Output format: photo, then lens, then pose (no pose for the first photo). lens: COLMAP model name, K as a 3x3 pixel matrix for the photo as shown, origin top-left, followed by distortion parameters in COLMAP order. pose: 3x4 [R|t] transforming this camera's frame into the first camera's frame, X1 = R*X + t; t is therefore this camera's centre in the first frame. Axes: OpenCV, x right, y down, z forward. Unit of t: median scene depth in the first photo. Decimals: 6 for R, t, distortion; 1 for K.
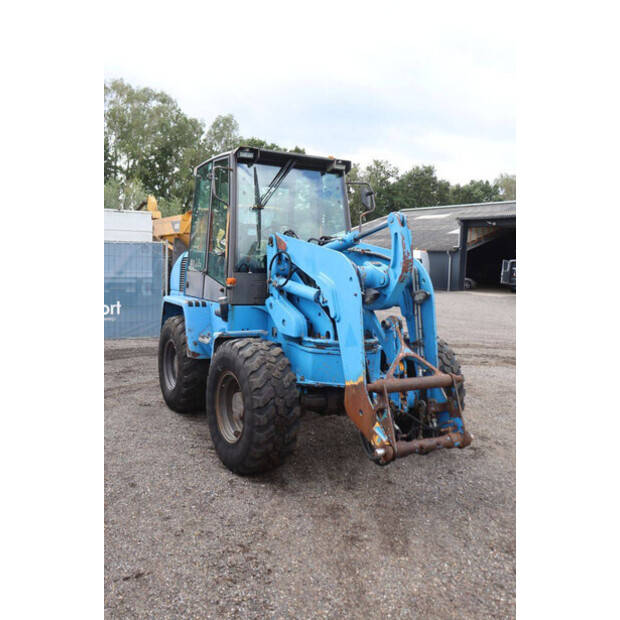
lens RADIAL K [[592.6, 0, 310.0], [0, 592.6, 310.0], [0, 0, 1]] dist [-0.077316, 0.025740]
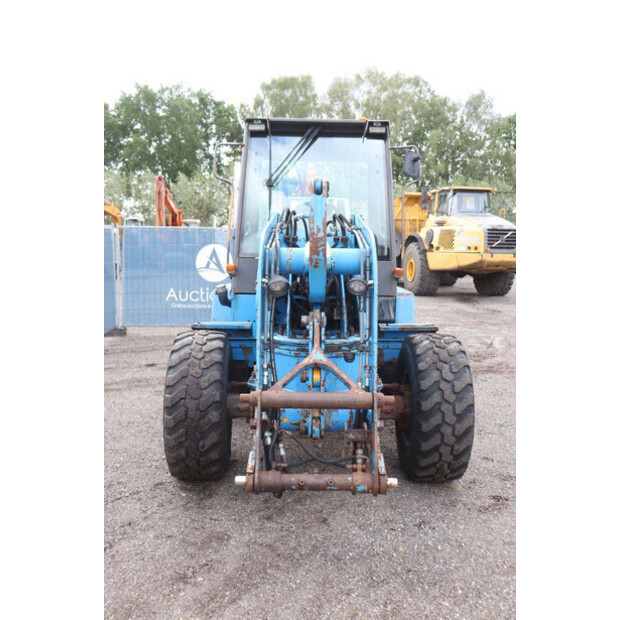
lens RADIAL K [[610.9, 0, 307.4], [0, 610.9, 295.4], [0, 0, 1]] dist [-0.113949, 0.007331]
pose [[0.866747, 0.022896, -0.498222, 0.429885], [-0.027711, 0.999613, -0.002271, -0.006102], [0.497978, 0.015775, 0.867046, 0.241207]]
